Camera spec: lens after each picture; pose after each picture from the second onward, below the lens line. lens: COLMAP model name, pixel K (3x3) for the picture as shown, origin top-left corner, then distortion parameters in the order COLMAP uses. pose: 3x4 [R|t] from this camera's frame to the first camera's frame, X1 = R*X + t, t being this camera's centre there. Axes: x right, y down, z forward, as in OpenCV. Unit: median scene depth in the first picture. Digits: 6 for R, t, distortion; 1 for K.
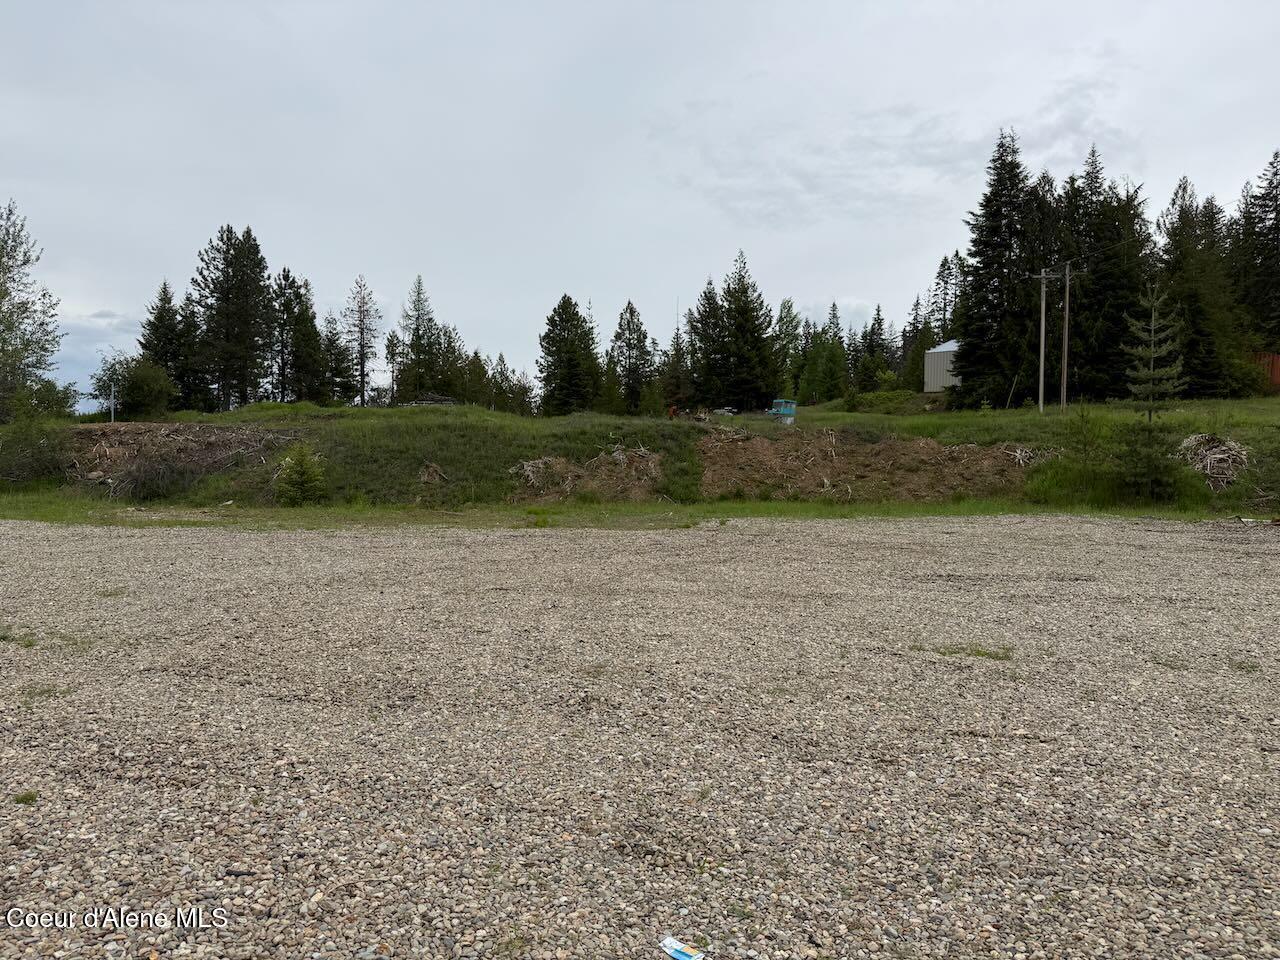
lens RADIAL K [[903.2, 0, 643.3], [0, 903.2, 476.2], [0, 0, 1]] dist [0.067437, -0.087554]
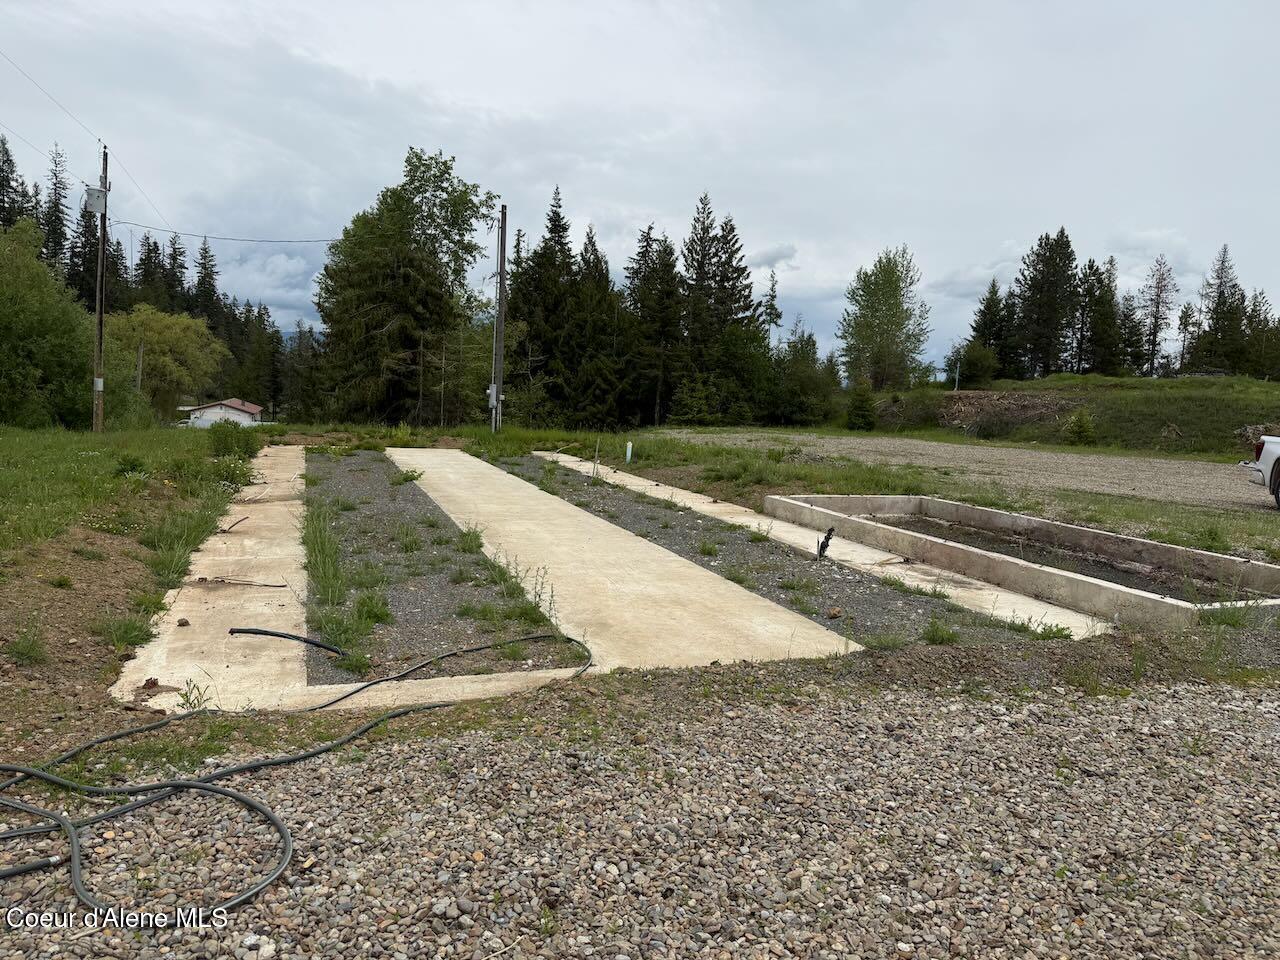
lens RADIAL K [[903.2, 0, 632.8], [0, 903.2, 477.3], [0, 0, 1]] dist [0.067437, -0.087554]
pose [[0.673121, 0.086226, -0.734488, 0.120150], [-0.049615, 0.996207, 0.071481, 0.004048], [0.737866, -0.011674, 0.674846, -0.283138]]
